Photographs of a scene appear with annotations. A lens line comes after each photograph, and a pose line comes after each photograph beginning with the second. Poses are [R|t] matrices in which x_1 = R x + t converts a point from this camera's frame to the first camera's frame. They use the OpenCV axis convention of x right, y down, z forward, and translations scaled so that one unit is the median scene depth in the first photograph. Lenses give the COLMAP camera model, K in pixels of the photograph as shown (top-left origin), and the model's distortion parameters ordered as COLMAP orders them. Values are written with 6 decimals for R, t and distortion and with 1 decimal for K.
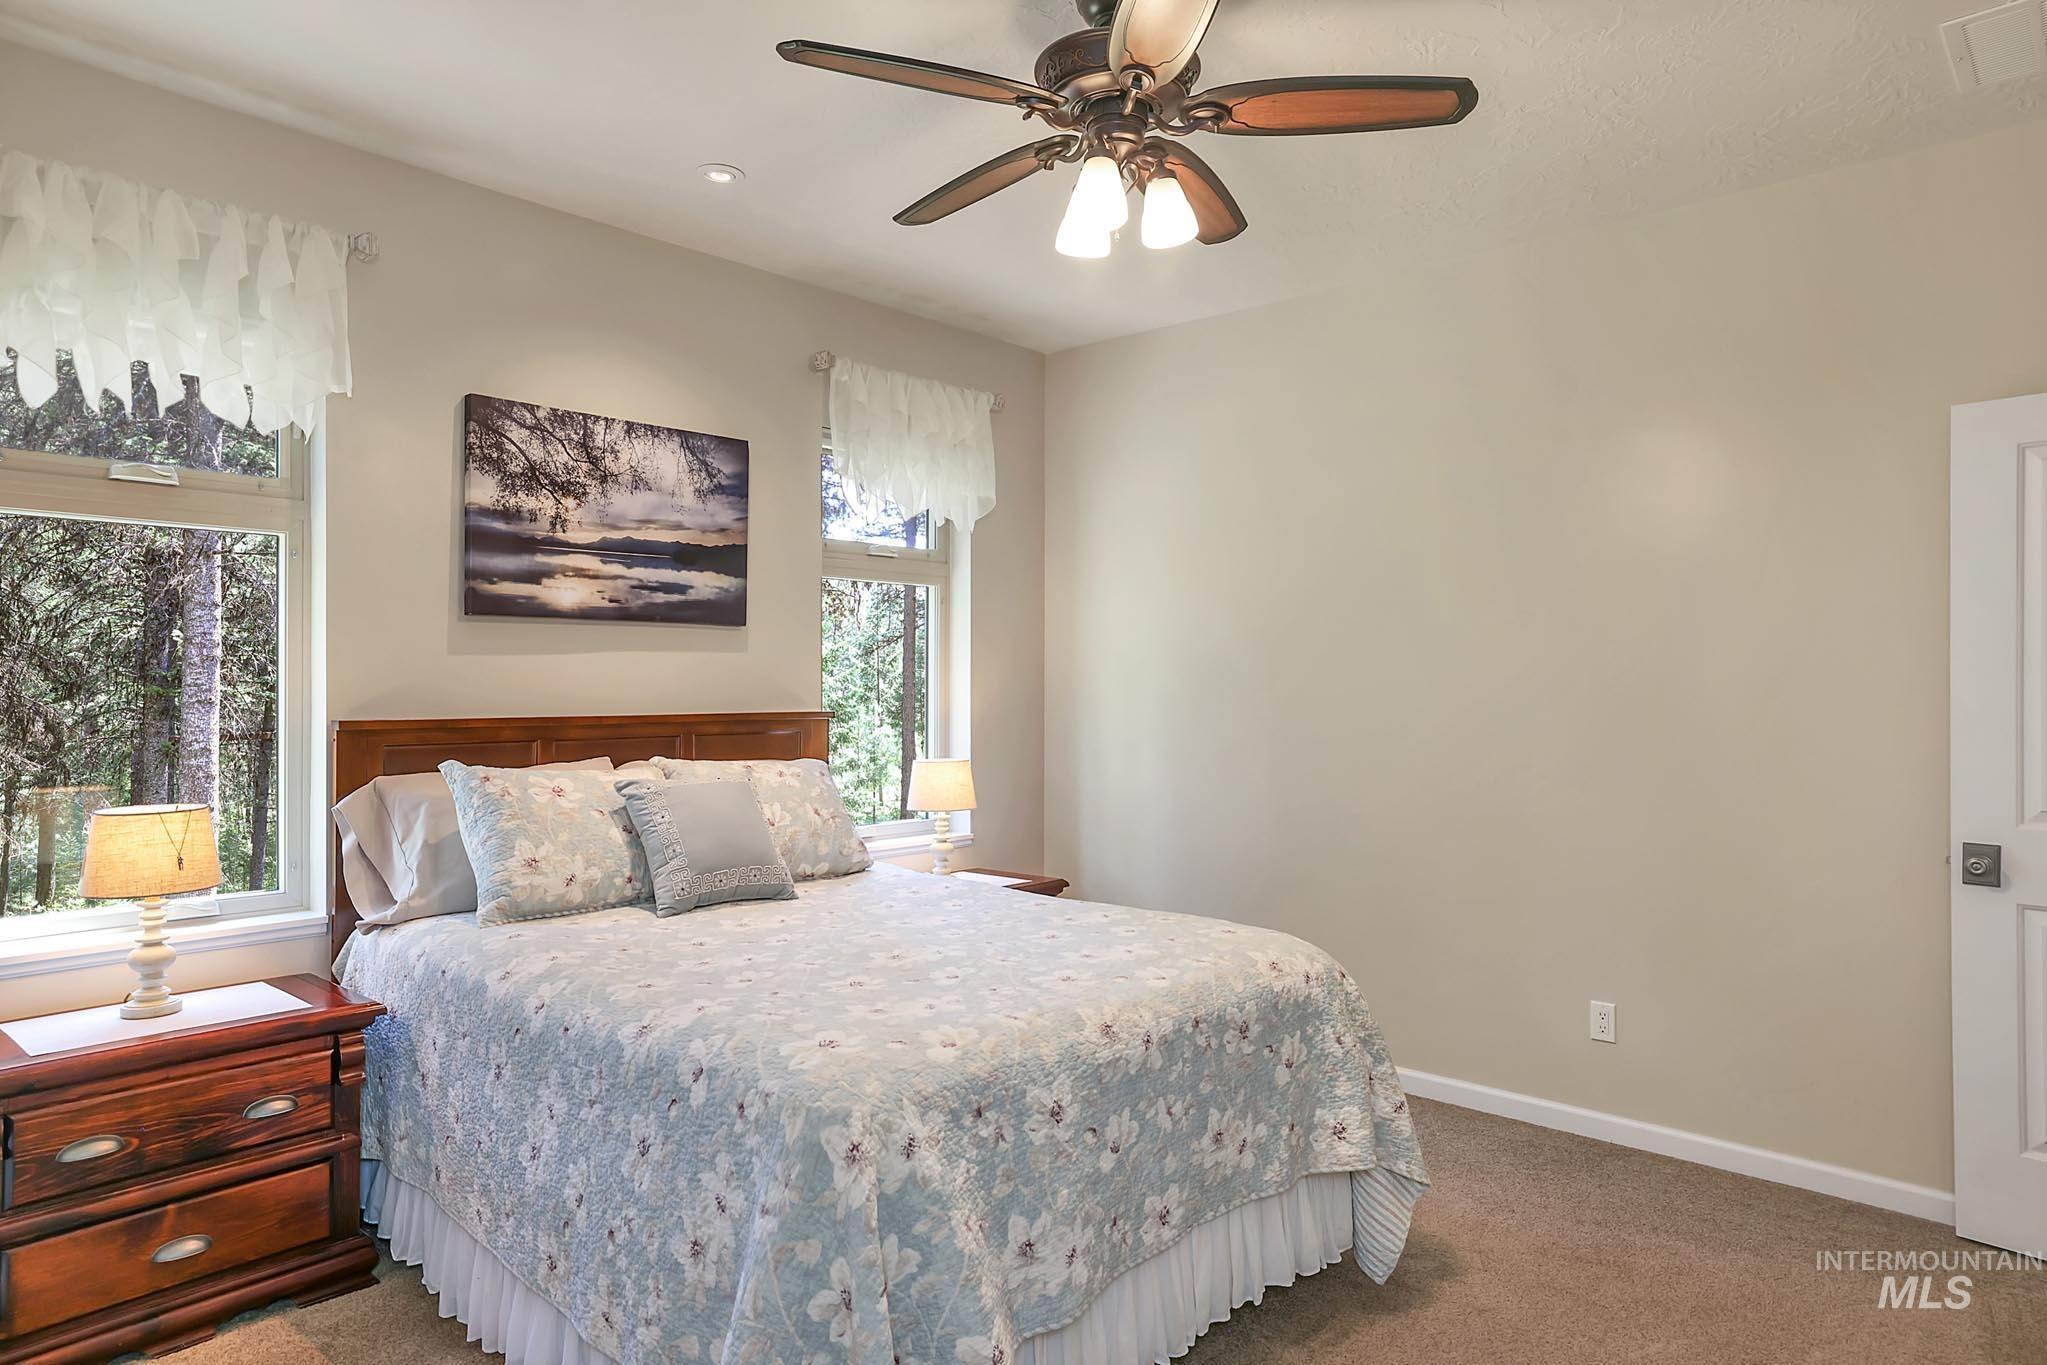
lens RADIAL K [[1239.0, 0, 1015.9], [0, 1239.0, 678.4], [0, 0, 1]] dist [-0.005749, 0.007840]
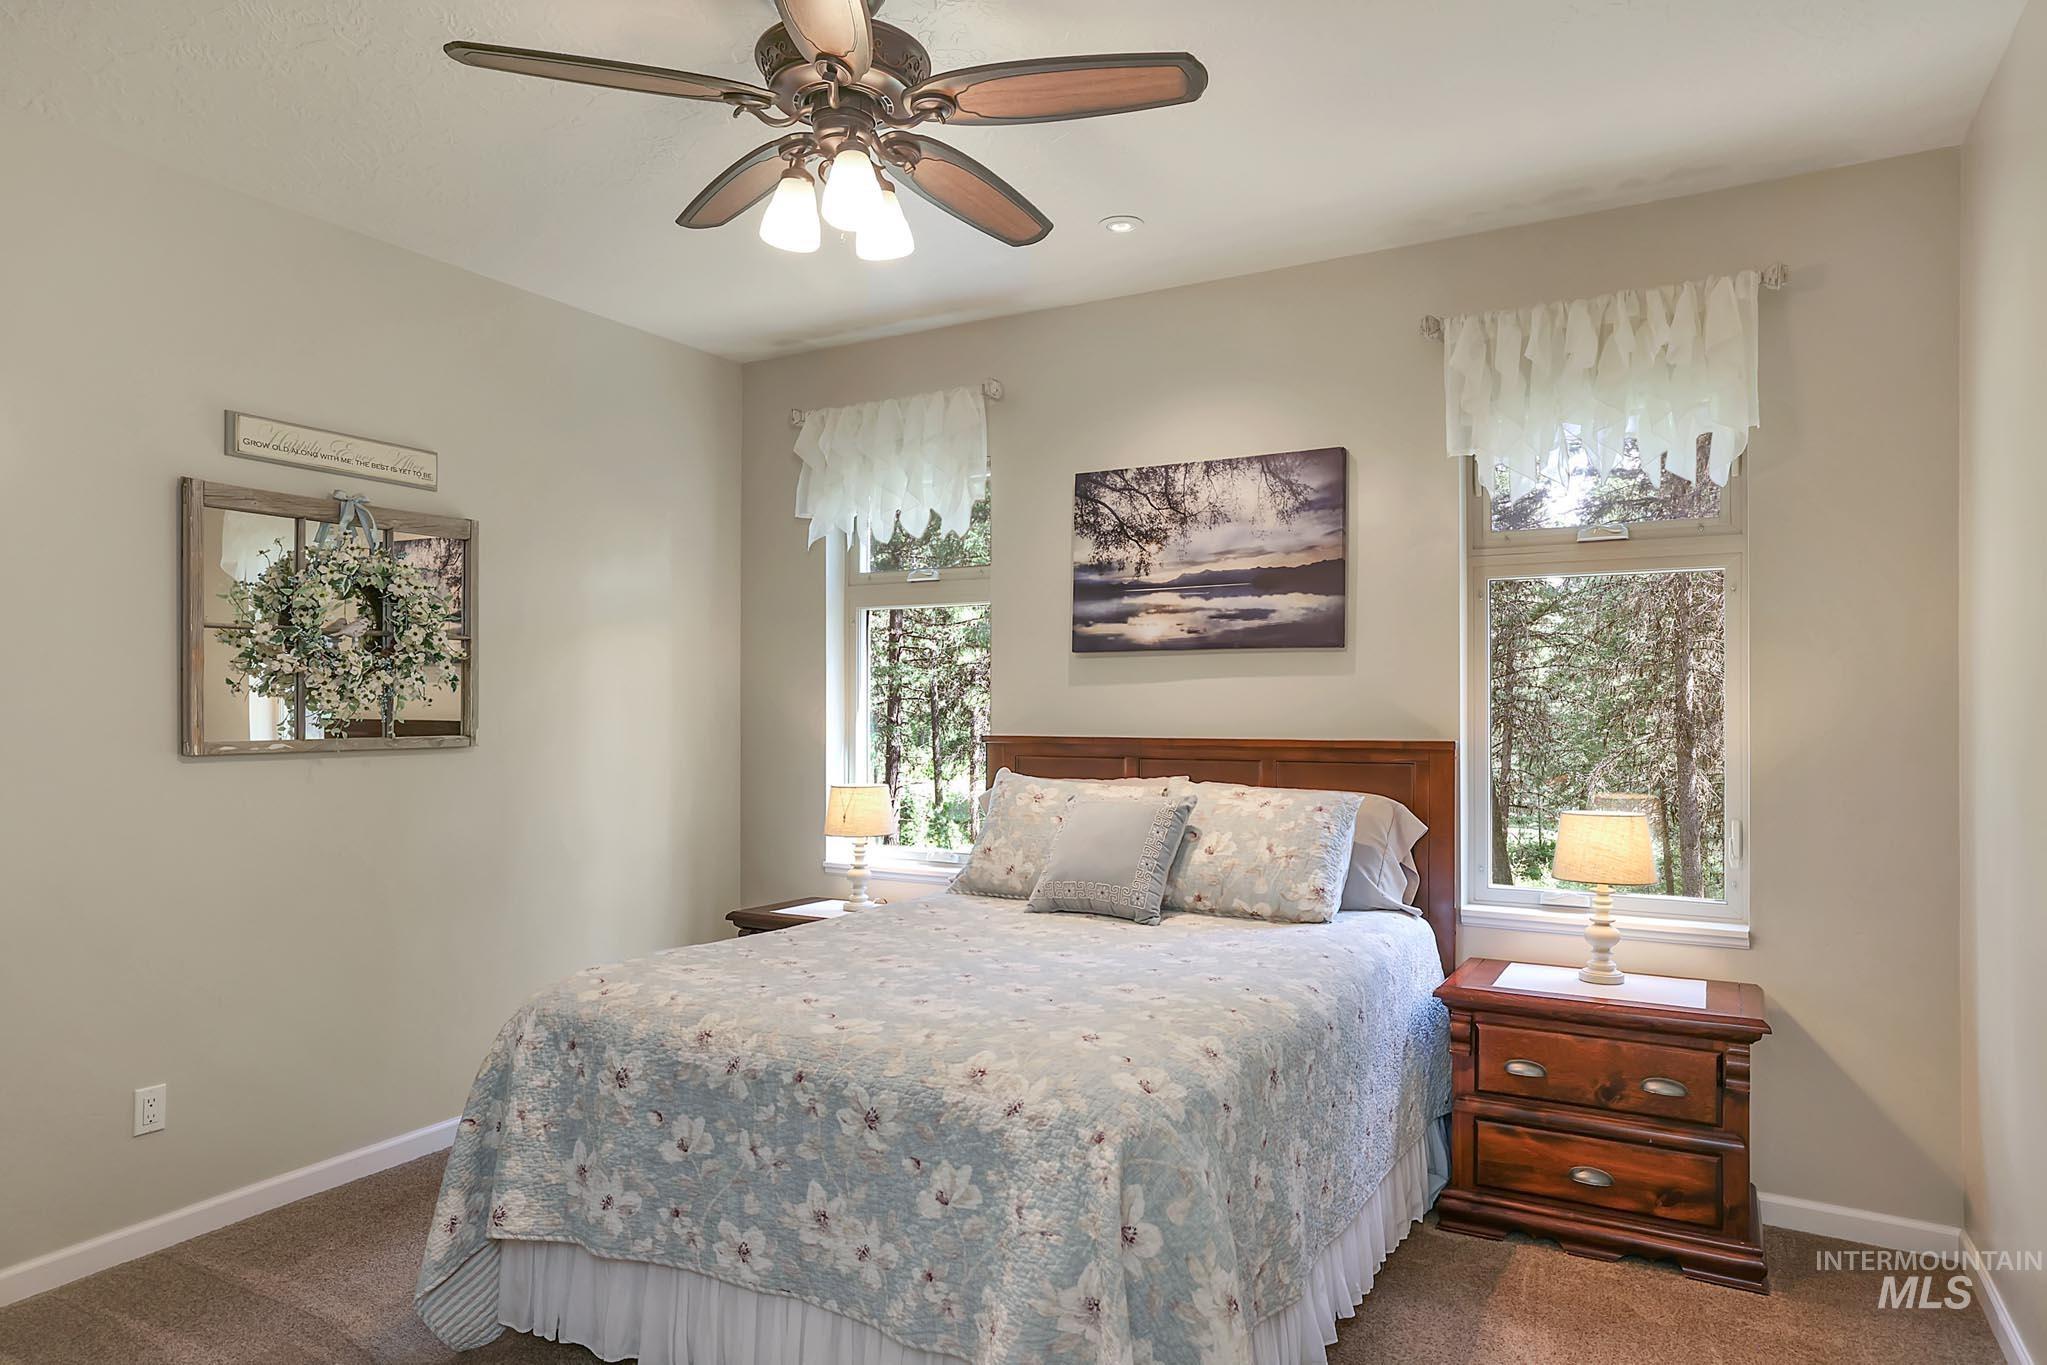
lens RADIAL K [[1239.0, 0, 1015.3], [0, 1239.0, 695.3], [0, 0, 1]] dist [-0.005749, 0.007840]
pose [[0.228476, -0.009909, -0.973499, 0.717983], [0.003530, 0.999950, -0.009350, 0.002473], [0.973543, -0.001301, 0.228500, 0.628802]]
